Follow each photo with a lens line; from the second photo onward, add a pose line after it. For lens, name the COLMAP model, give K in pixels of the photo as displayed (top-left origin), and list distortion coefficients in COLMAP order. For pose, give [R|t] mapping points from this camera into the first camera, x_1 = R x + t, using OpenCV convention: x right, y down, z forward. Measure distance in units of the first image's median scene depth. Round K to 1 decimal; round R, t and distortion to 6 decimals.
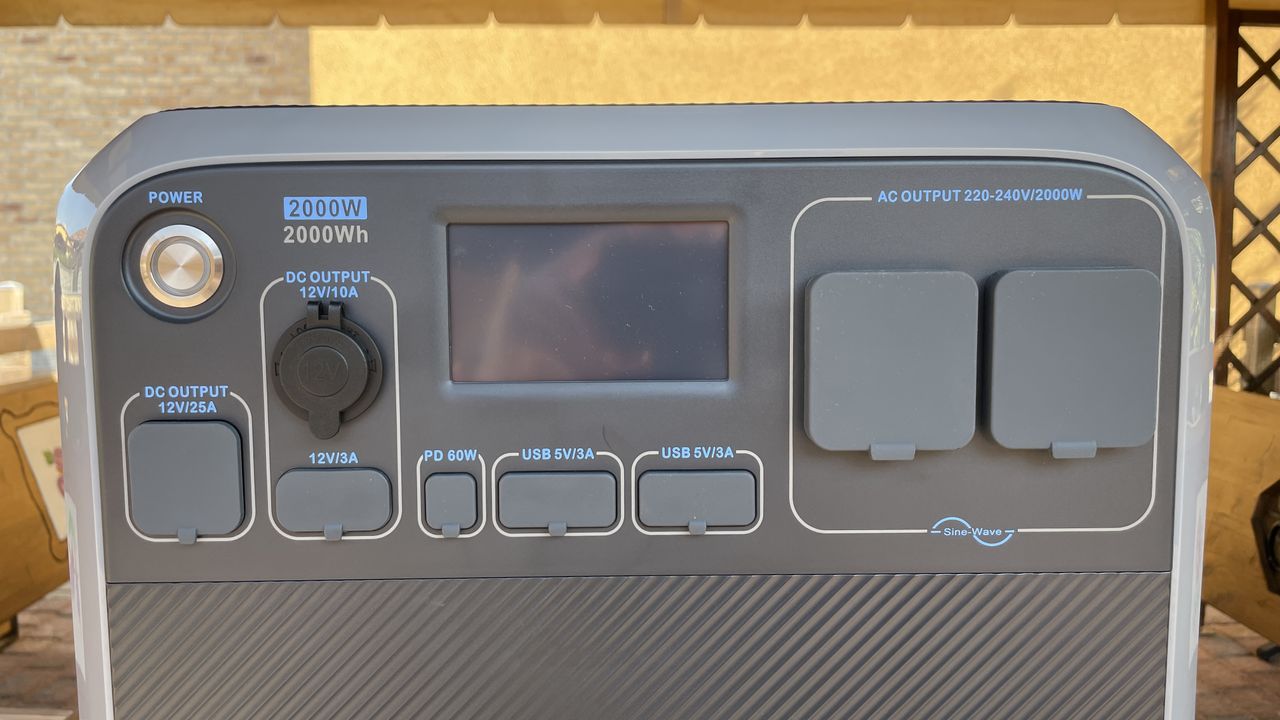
lens RADIAL K [[1105.0, 0, 621.8], [0, 1105.0, 364.3], [0, 0, 1]] dist [0.106499, -0.226943]
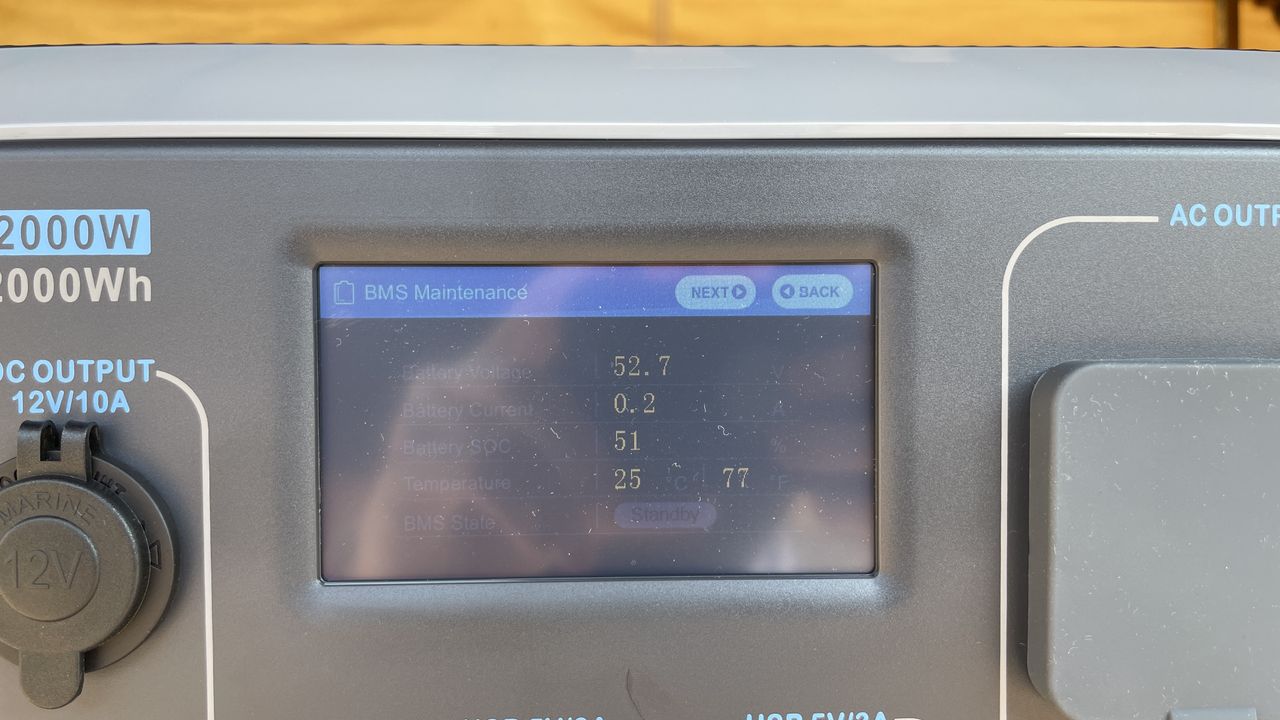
lens RADIAL K [[1072.9, 0, 640.0], [0, 1072.9, 360.0], [0, 0, 1]] dist [0.036505, -0.110482]
pose [[0.999633, 0.001764, 0.027040, -0.024895], [-0.000001, 0.997882, -0.065043, -0.052747], [-0.027097, 0.065019, 0.997516, 0.520954]]
